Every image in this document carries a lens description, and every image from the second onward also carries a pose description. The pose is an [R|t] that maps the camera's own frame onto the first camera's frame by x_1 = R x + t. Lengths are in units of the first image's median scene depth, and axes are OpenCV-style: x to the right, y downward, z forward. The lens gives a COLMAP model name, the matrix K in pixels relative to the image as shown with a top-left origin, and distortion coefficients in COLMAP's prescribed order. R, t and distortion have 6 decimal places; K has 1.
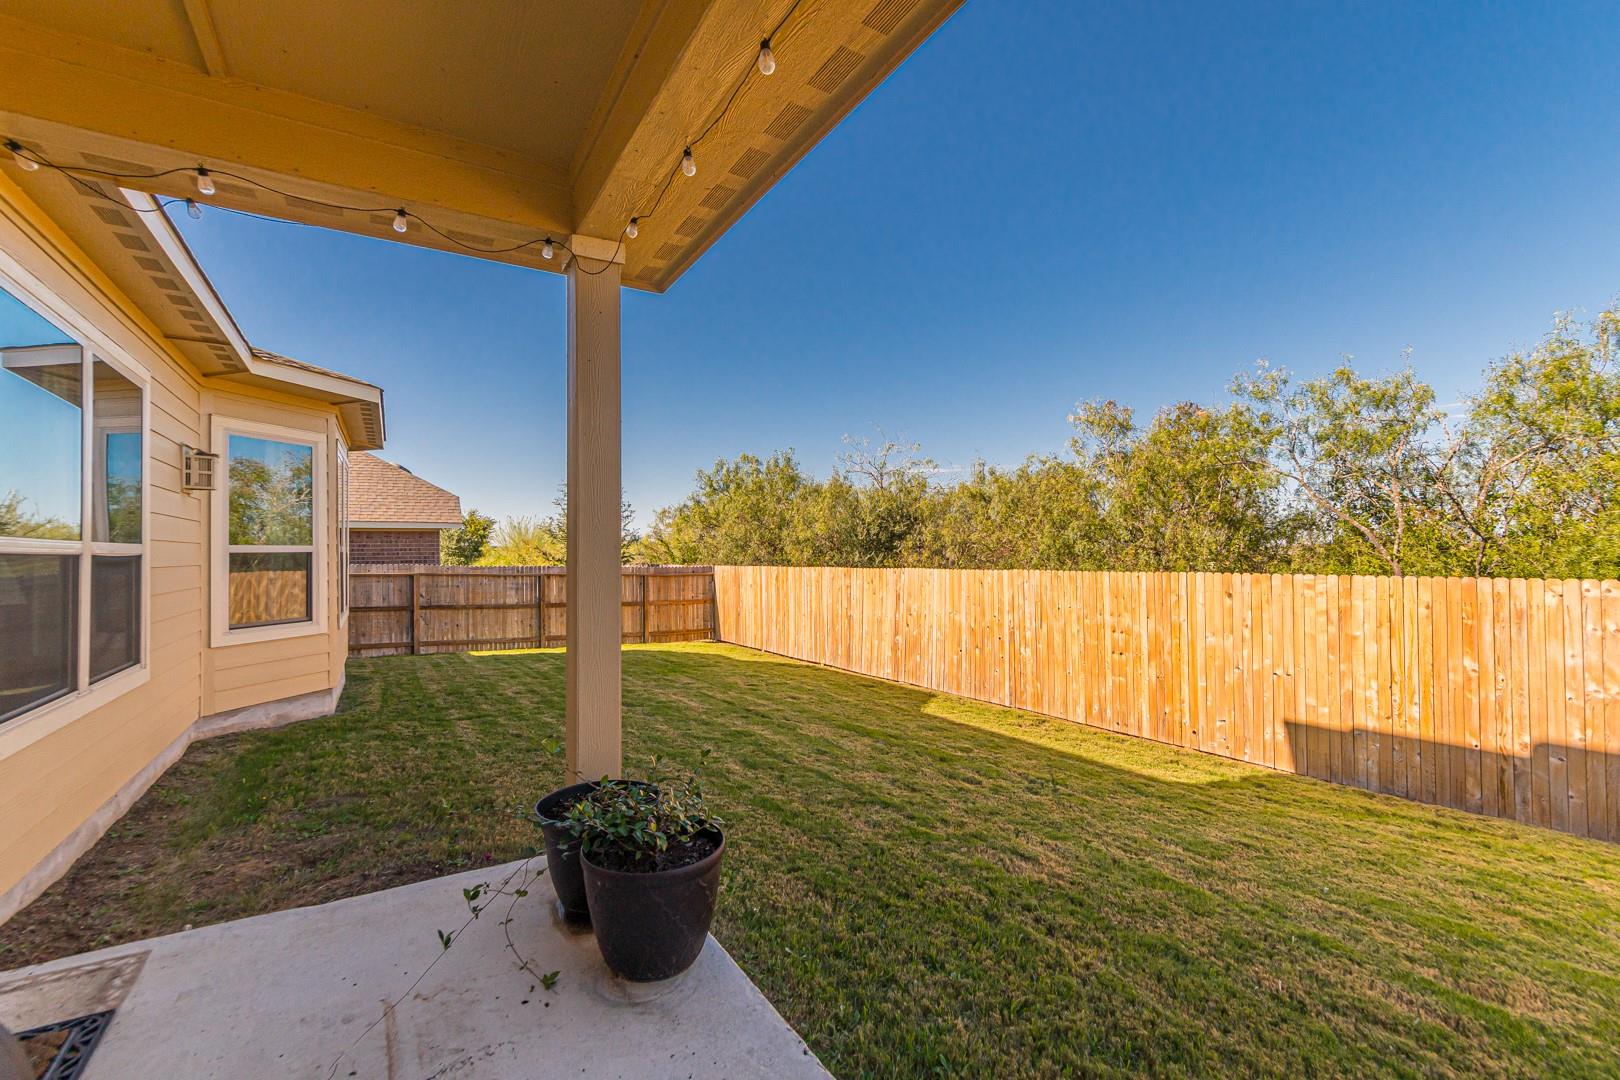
lens RADIAL K [[704.7, 0, 799.7], [0, 704.7, 535.5], [0, 0, 1]] dist [0.004801, 0.000870]
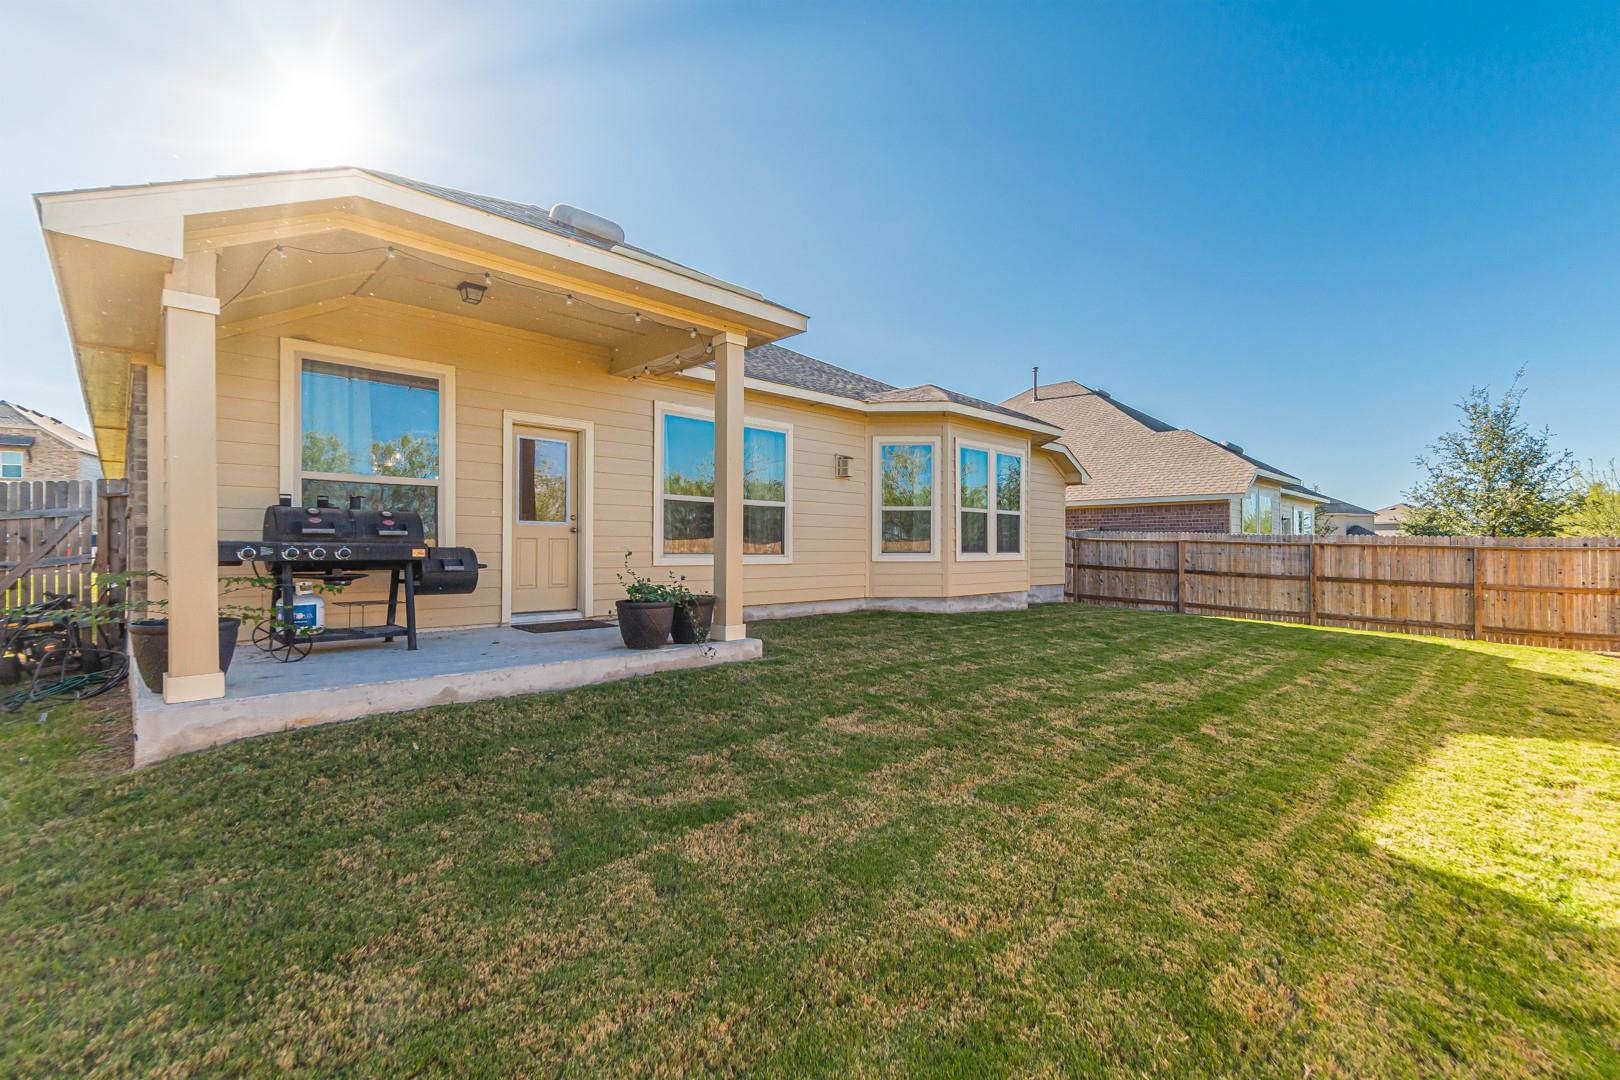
lens RADIAL K [[704.7, 0, 804.5], [0, 704.7, 540.5], [0, 0, 1]] dist [0.004801, 0.000870]
pose [[0.222925, -0.000745, -0.974835, 0.984859], [0.016113, 0.999866, 0.002920, 0.100806], [0.974702, -0.016358, 0.222907, 0.438410]]
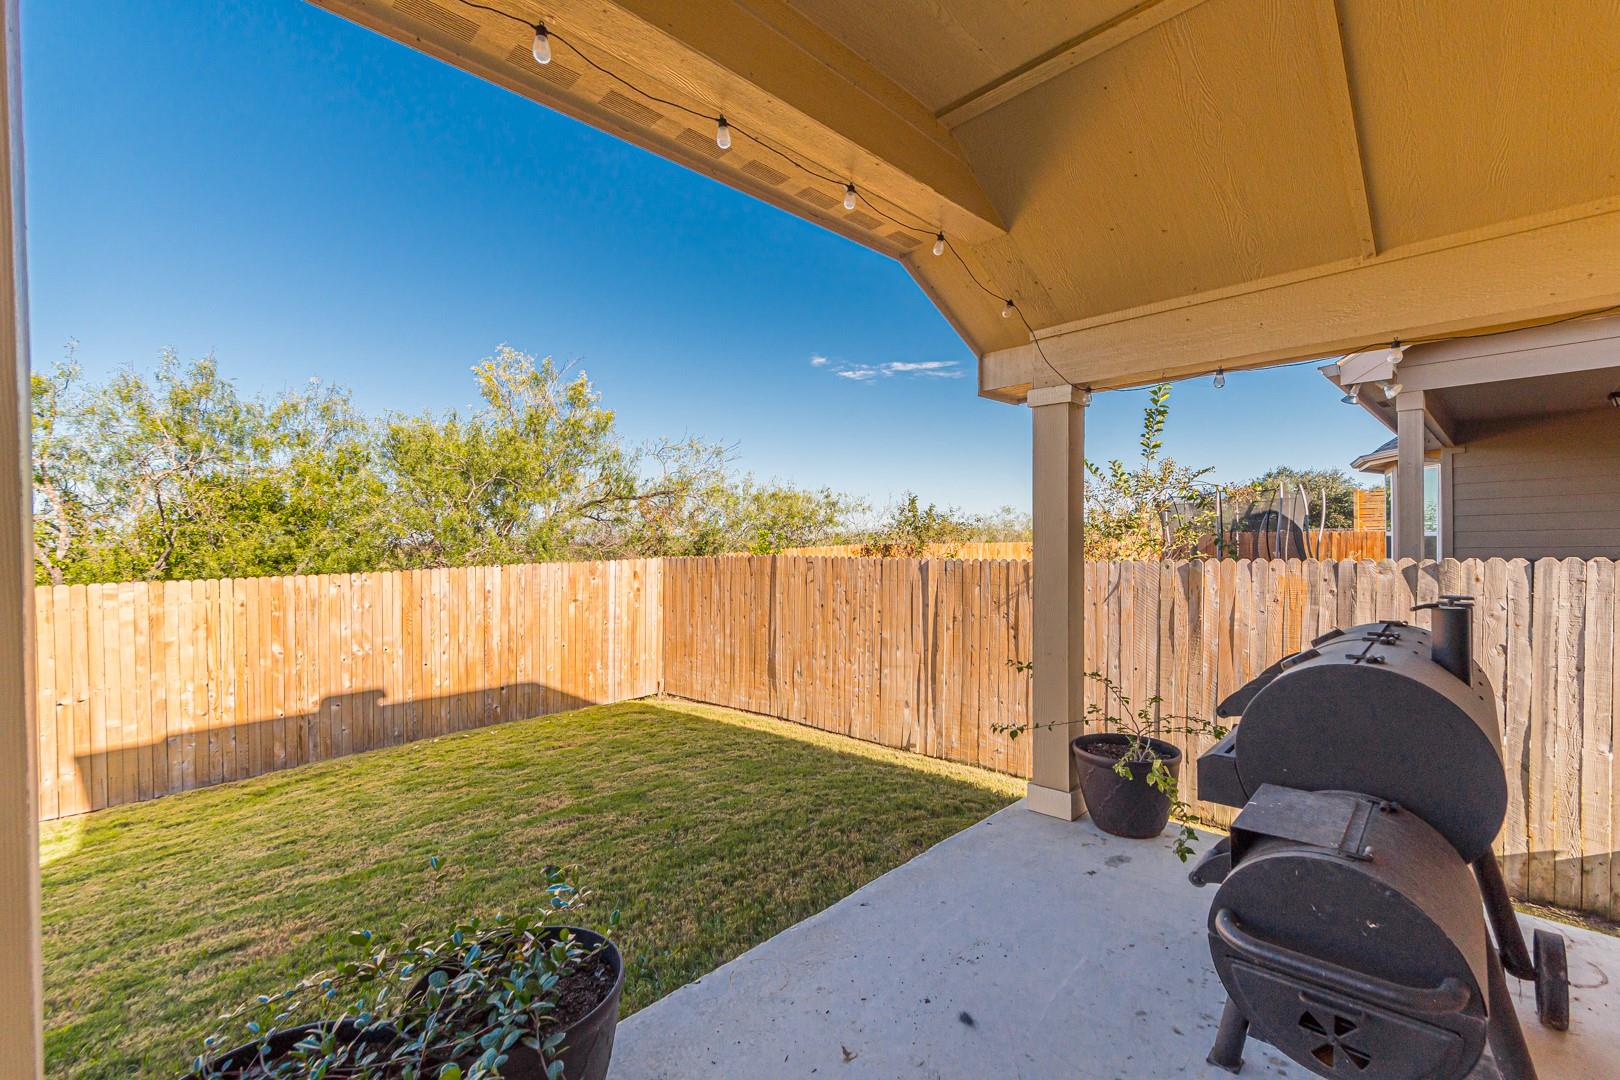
lens RADIAL K [[704.7, 0, 807.0], [0, 704.7, 554.1], [0, 0, 1]] dist [0.004801, 0.000870]
pose [[-0.247823, -0.008669, 0.968766, -0.420052], [-0.005337, 0.999957, 0.007583, 0.007133], [-0.968791, -0.003291, -0.247859, 0.410845]]
